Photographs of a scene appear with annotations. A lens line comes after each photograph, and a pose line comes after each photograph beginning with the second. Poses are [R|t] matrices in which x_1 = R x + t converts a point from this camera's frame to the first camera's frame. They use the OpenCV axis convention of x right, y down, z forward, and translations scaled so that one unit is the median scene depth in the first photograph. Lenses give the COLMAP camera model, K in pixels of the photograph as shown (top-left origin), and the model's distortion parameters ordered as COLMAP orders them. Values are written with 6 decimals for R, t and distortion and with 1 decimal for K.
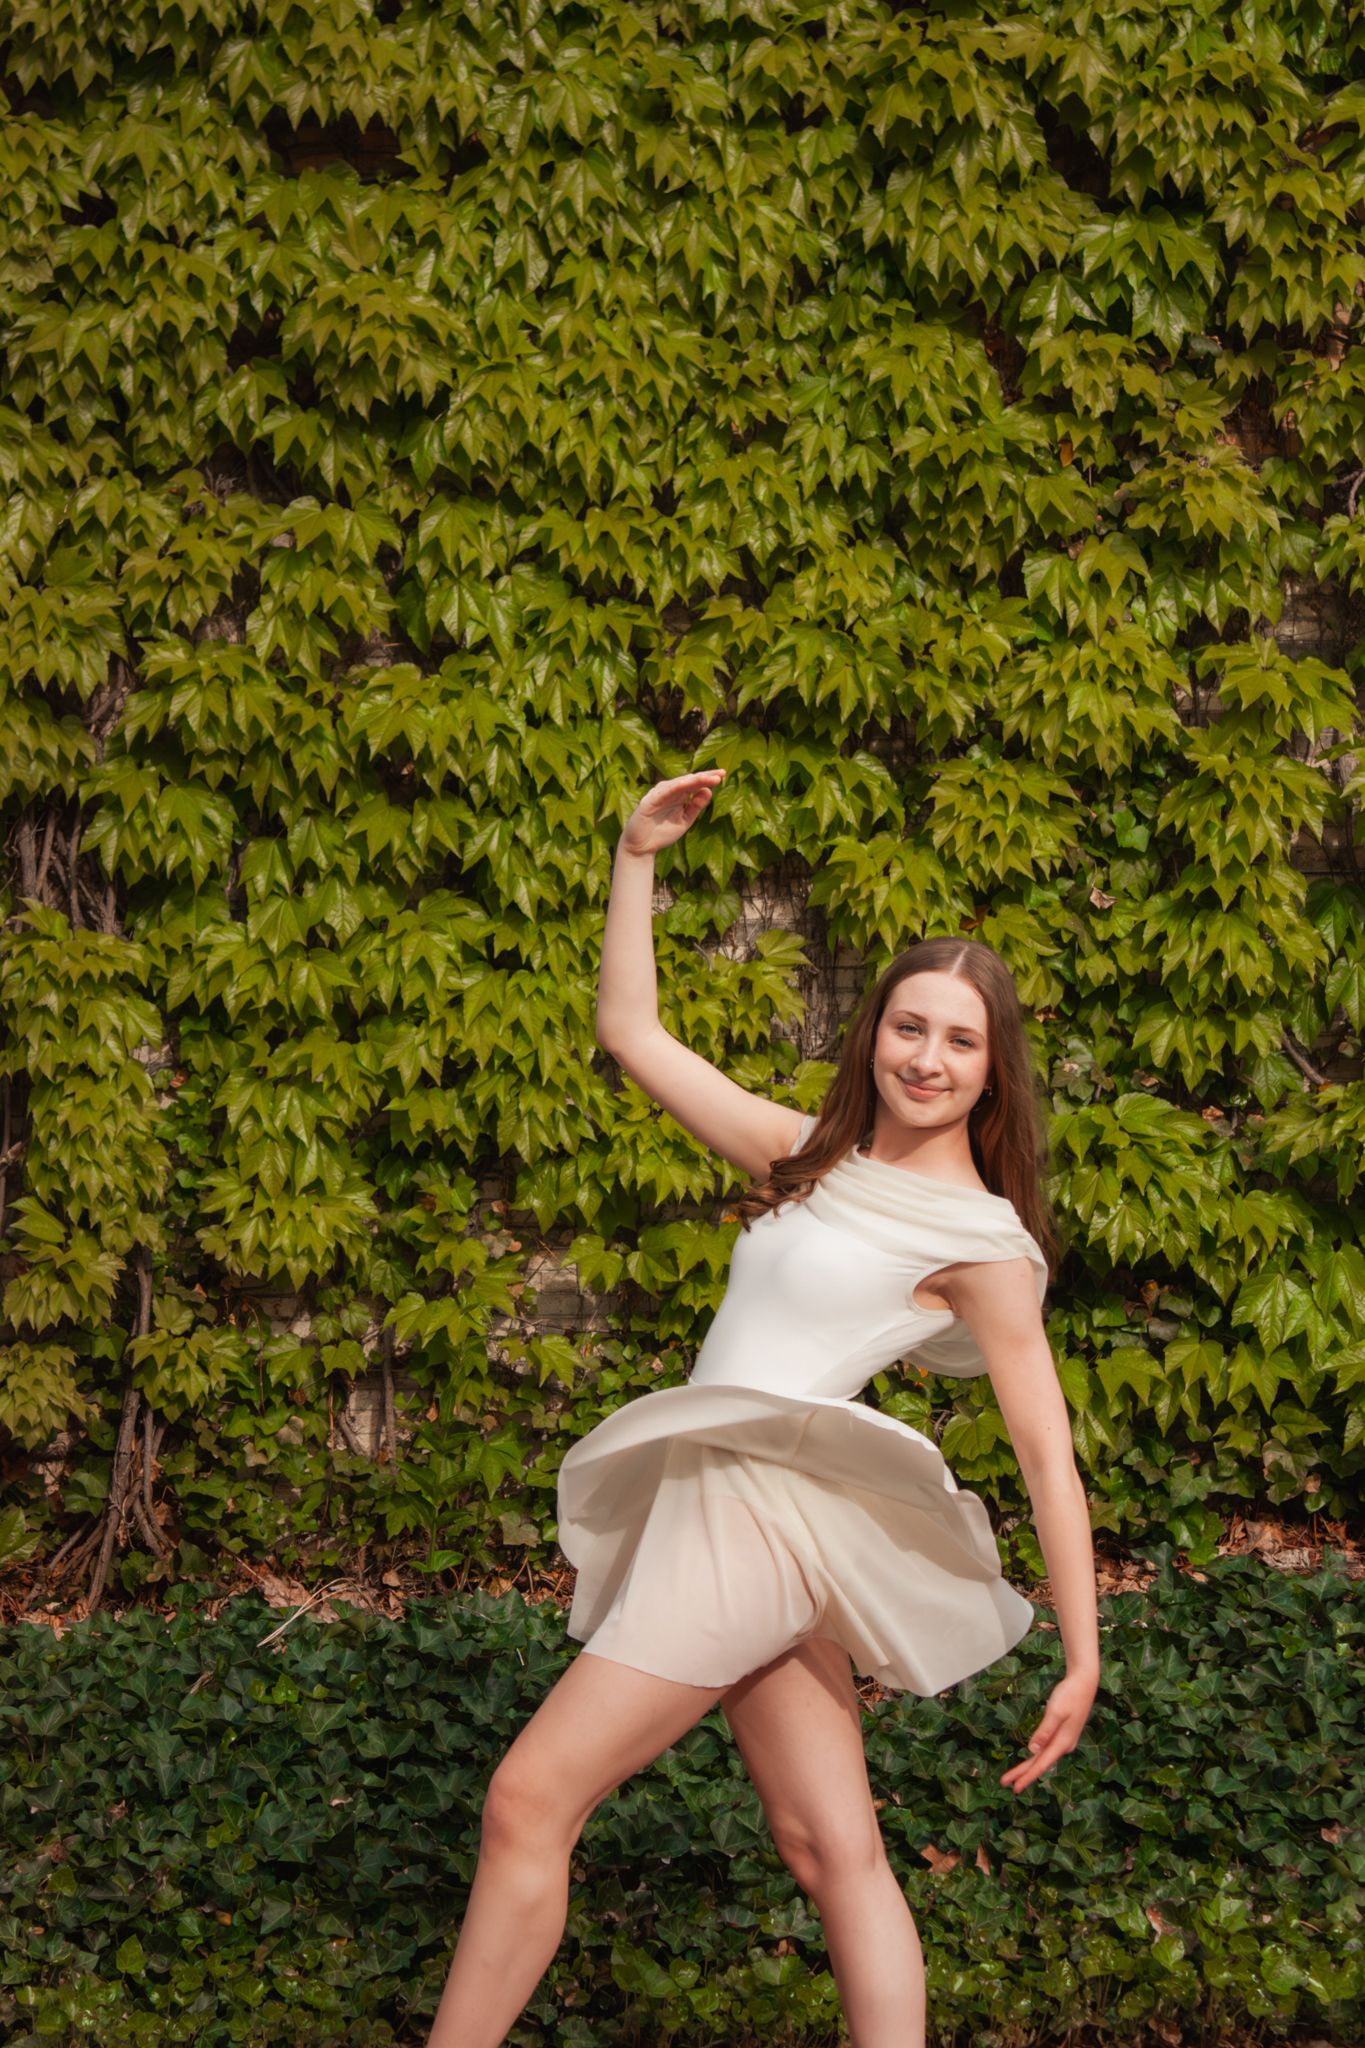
lens RADIAL K [[5043.6, 0, 671.1], [0, 5043.6, 938.8], [0, 0, 1]] dist [0.110179, 0.000000]
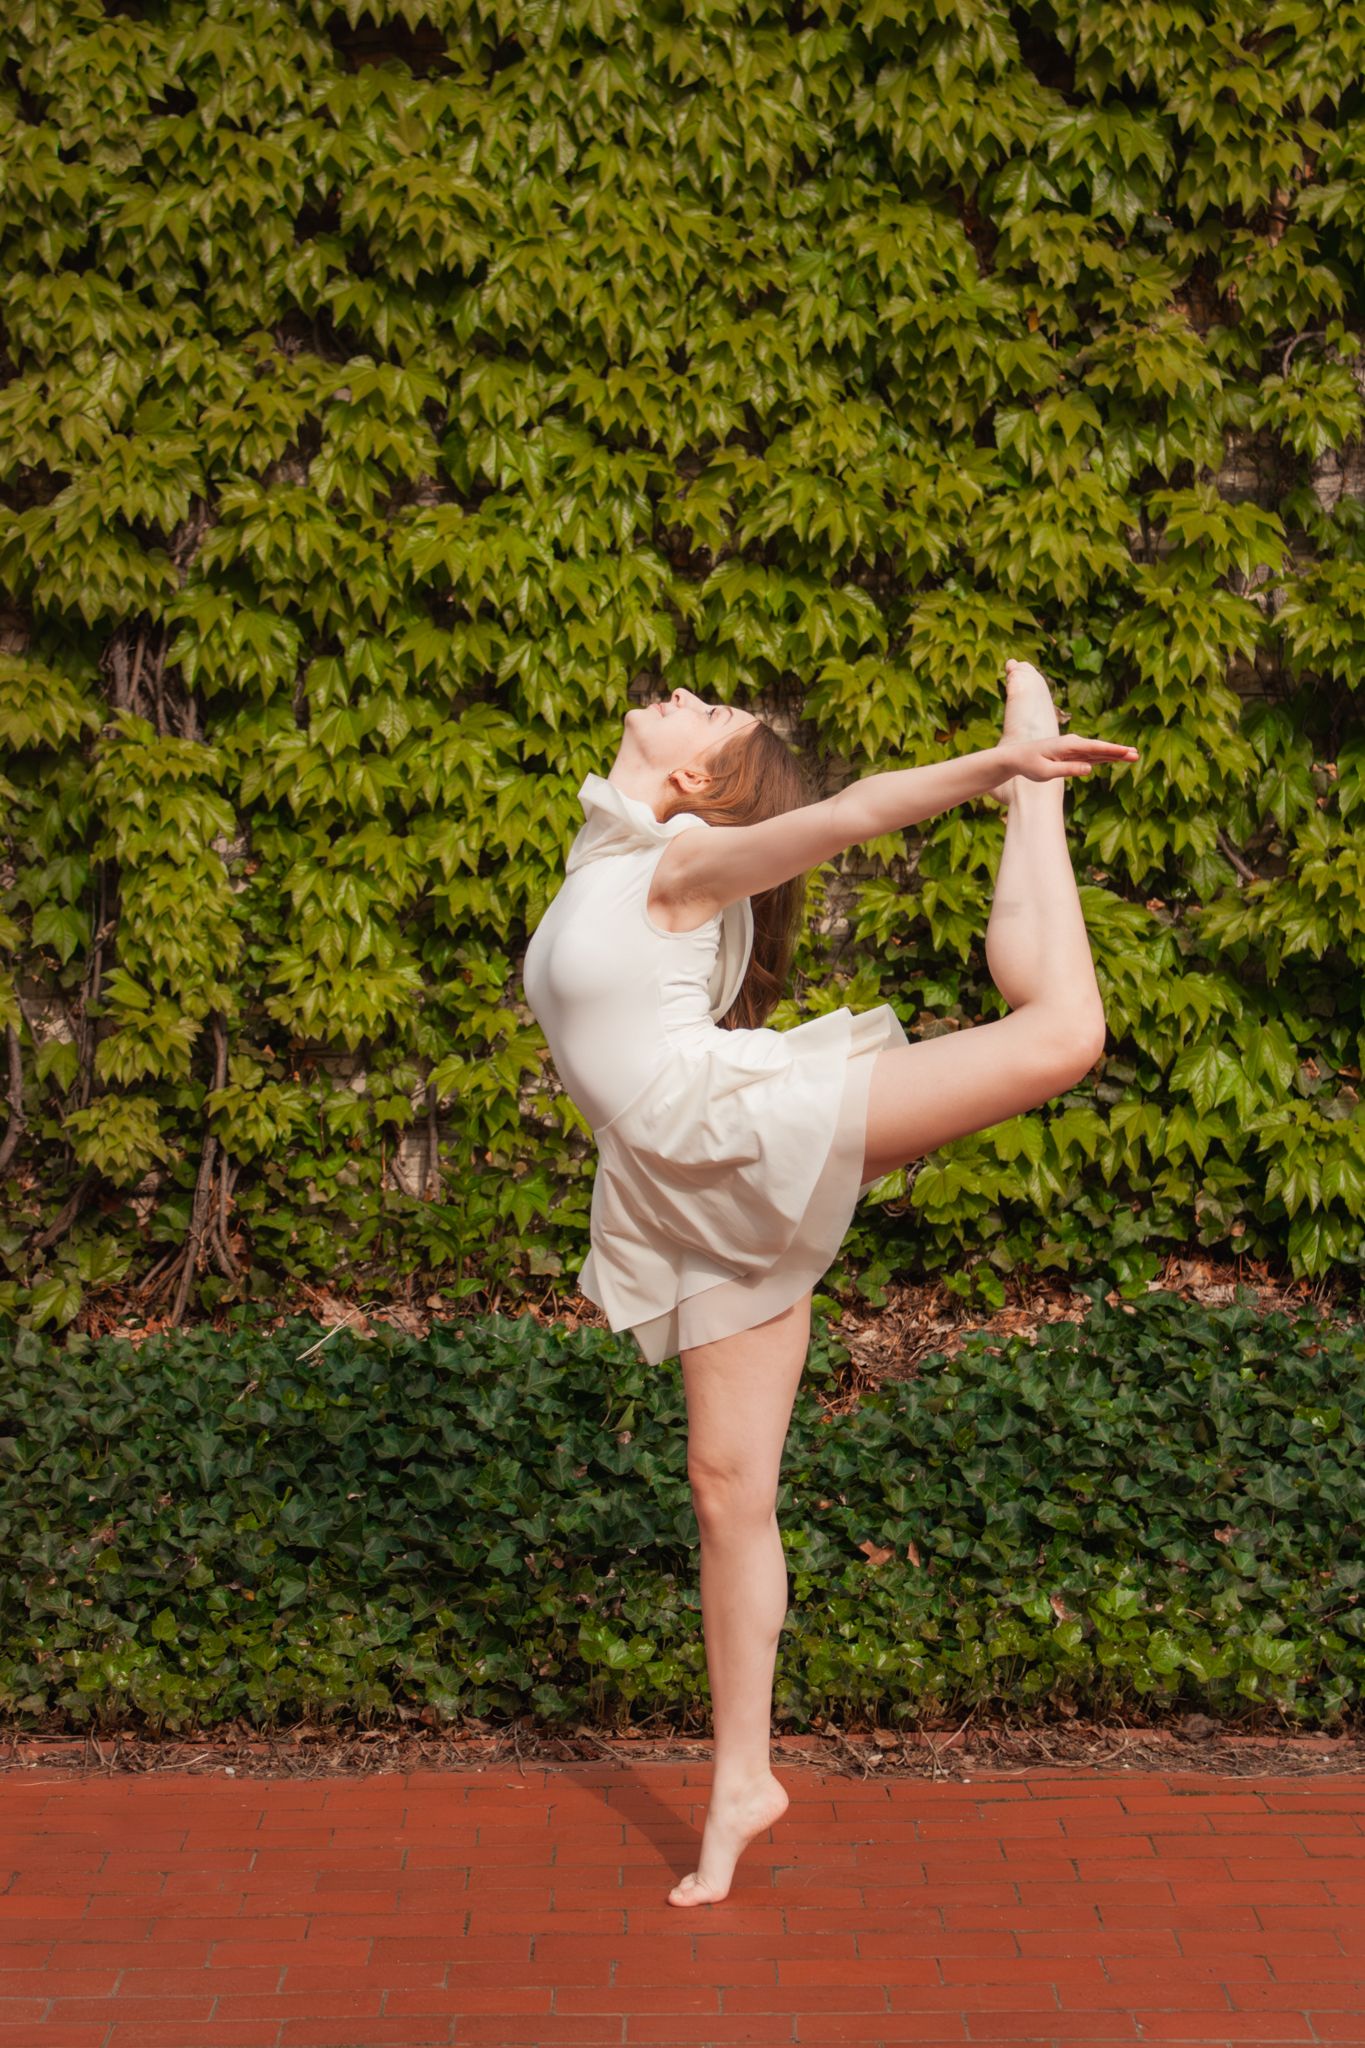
lens RADIAL K [[4300.7, 0, 658.0], [0, 4300.7, 975.2], [0, 0, 1]] dist [0.060114, 0.000000]
pose [[0.999295, 0.009209, -0.036383, 0.030838], [-0.007316, 0.998629, 0.051828, 0.000988], [0.036811, -0.051525, 0.997993, 0.026465]]
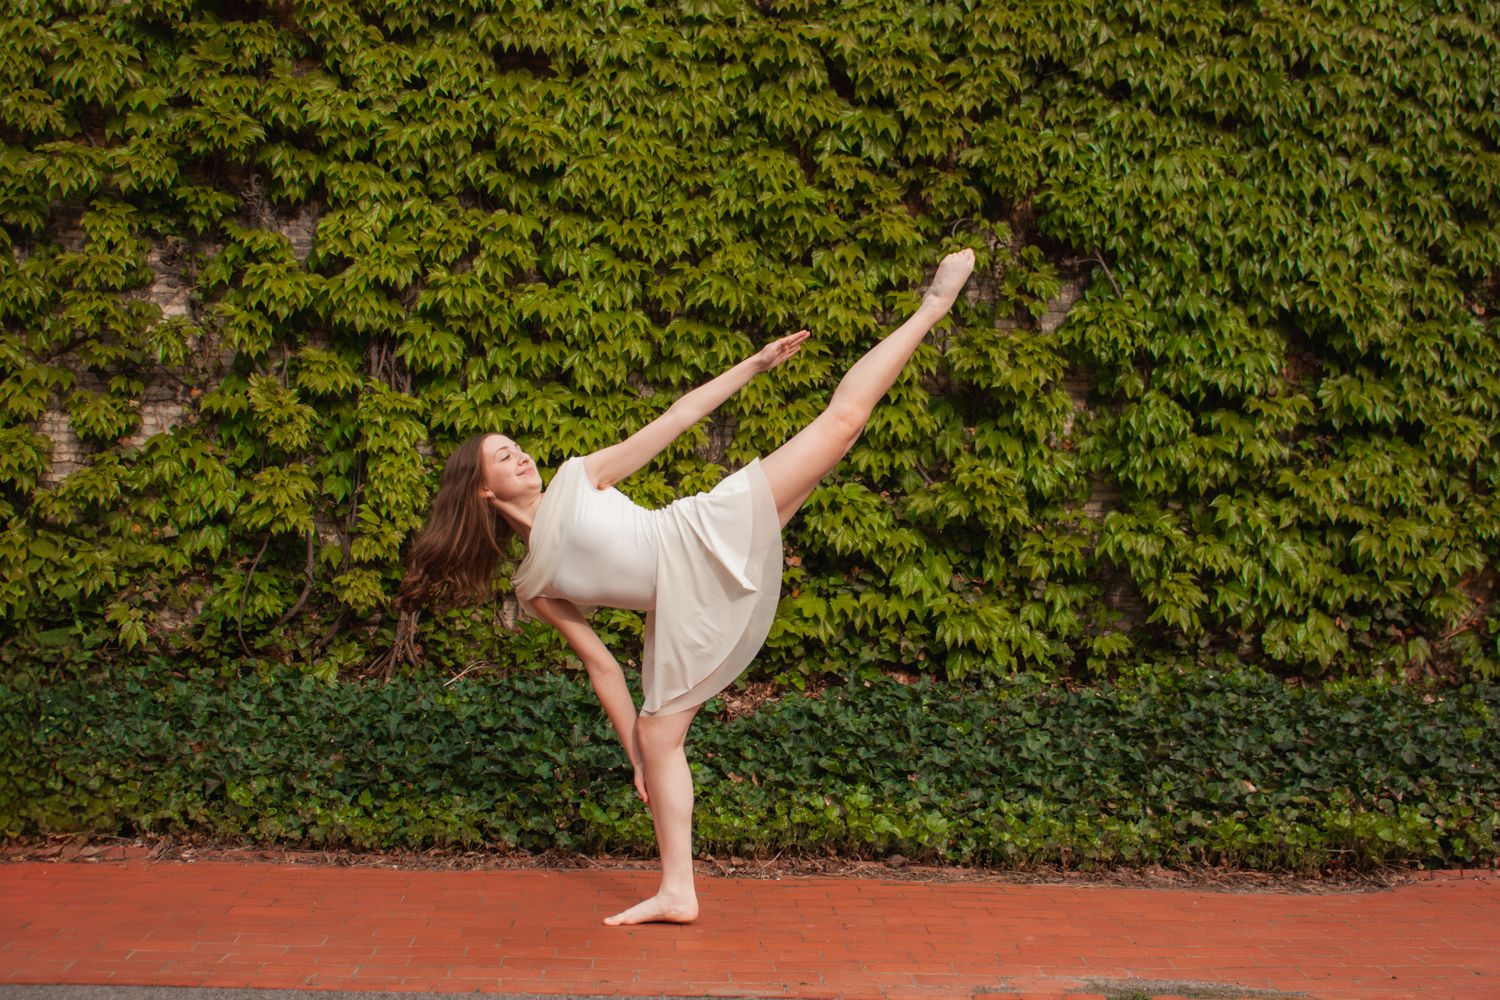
lens RADIAL K [[2018.5, 0, 794.7], [0, 2018.5, 461.9], [0, 0, 1]] dist [-0.069614, 0.000000]
pose [[0.998589, 0.041731, 0.032839, 0.035756], [-0.039801, 0.997559, -0.057373, 0.075097], [-0.035153, 0.055985, 0.997813, 0.083623]]
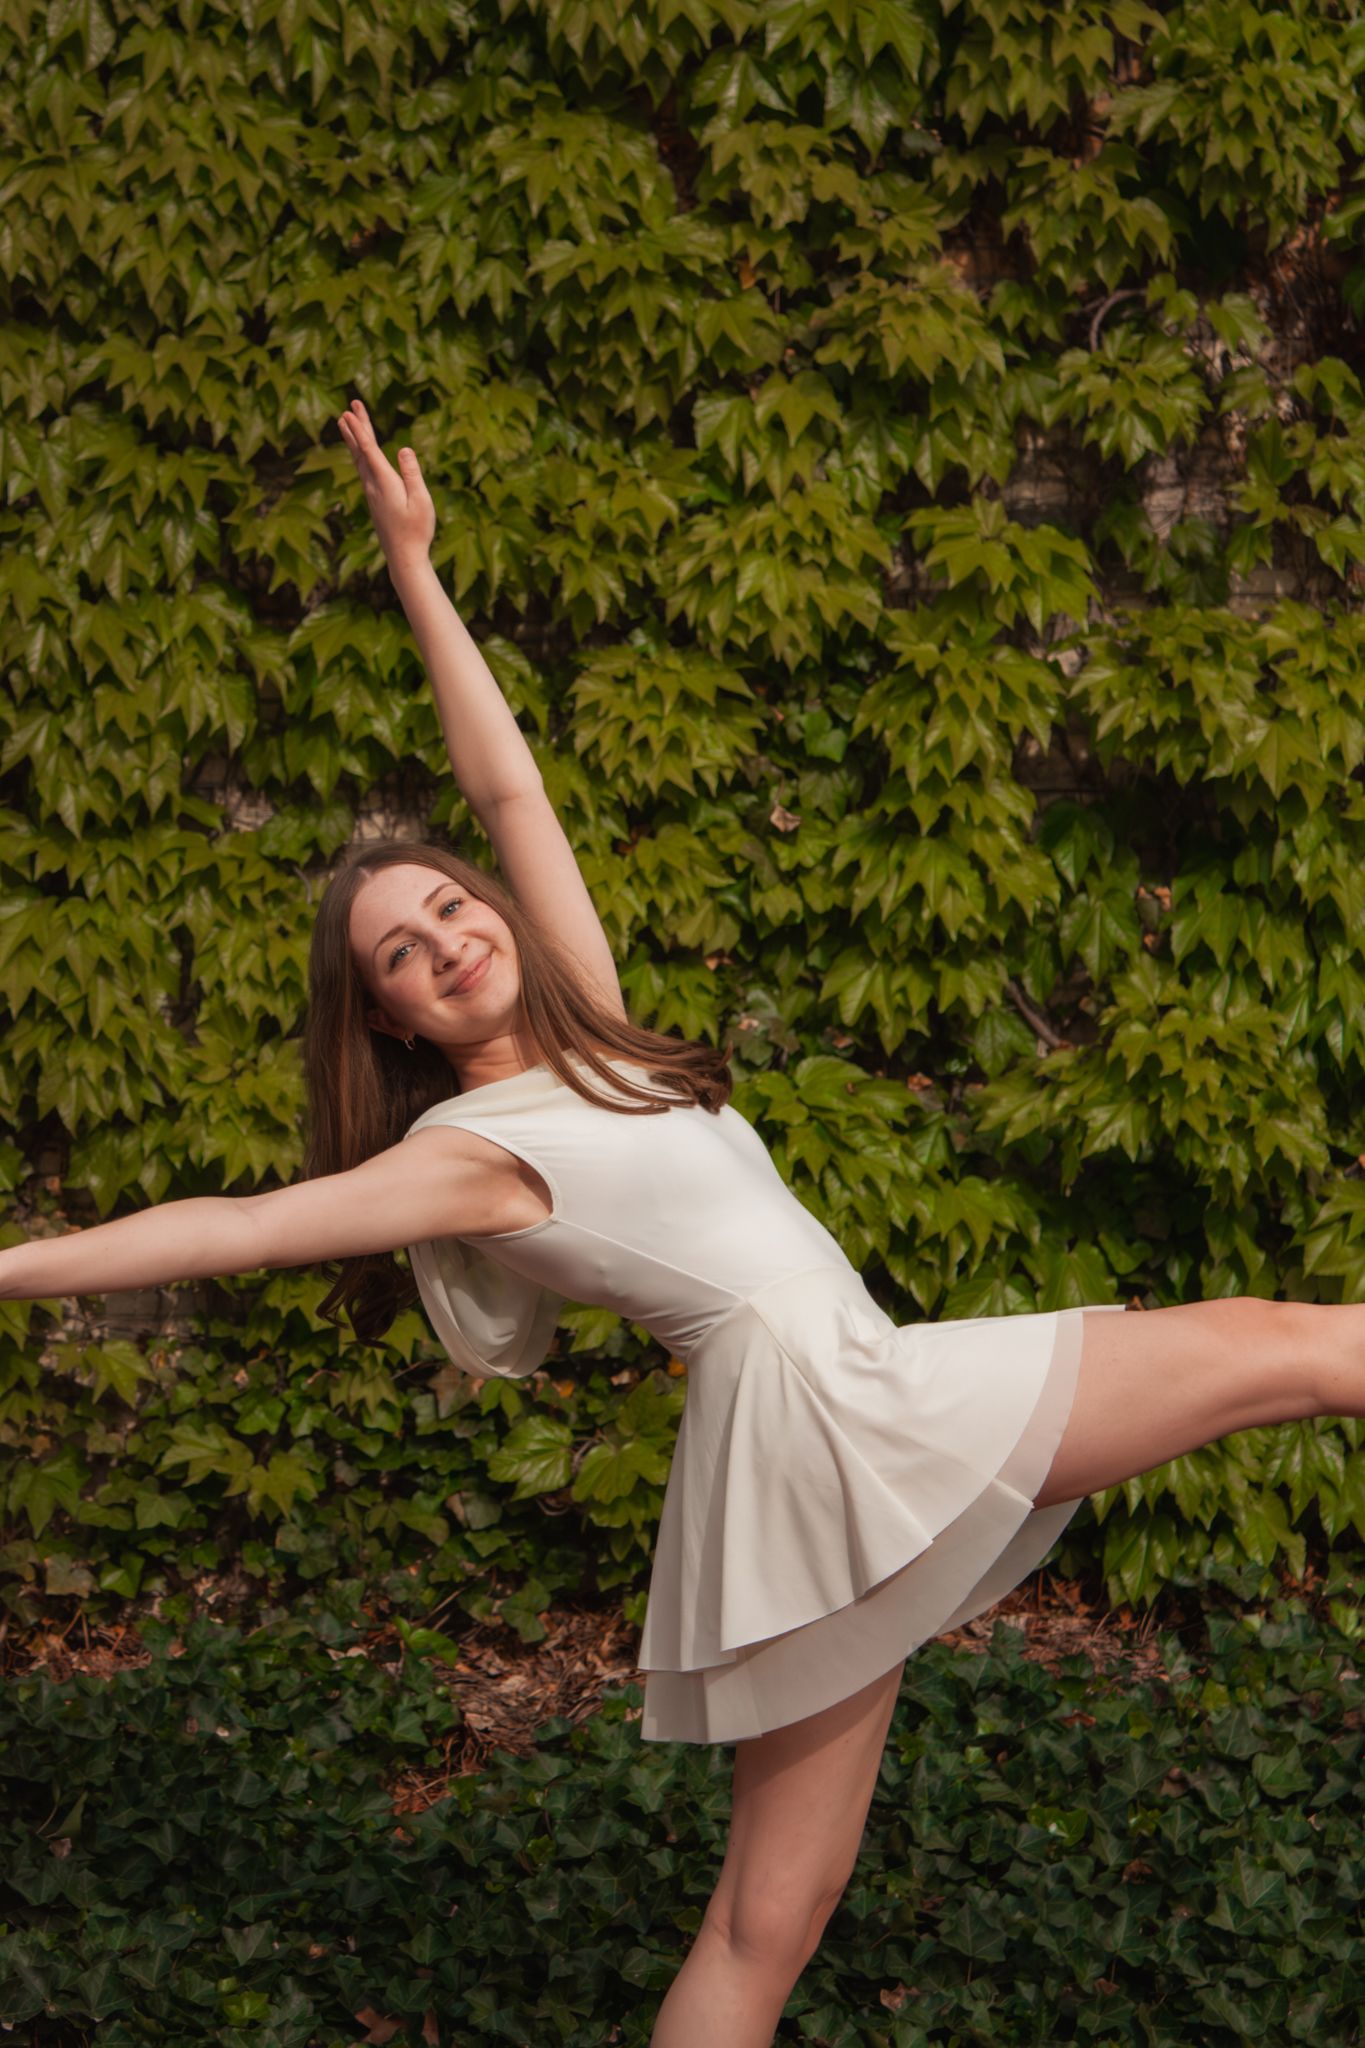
lens RADIAL K [[5435.8, 0, 683.9], [0, 5435.8, 953.2], [0, 0, 1]] dist [0.129814, 0.000000]
pose [[0.998307, 0.012280, -0.056861, 0.120121], [-0.011092, 0.999714, 0.021165, -0.004648], [0.057105, -0.020498, 0.998158, 0.119037]]
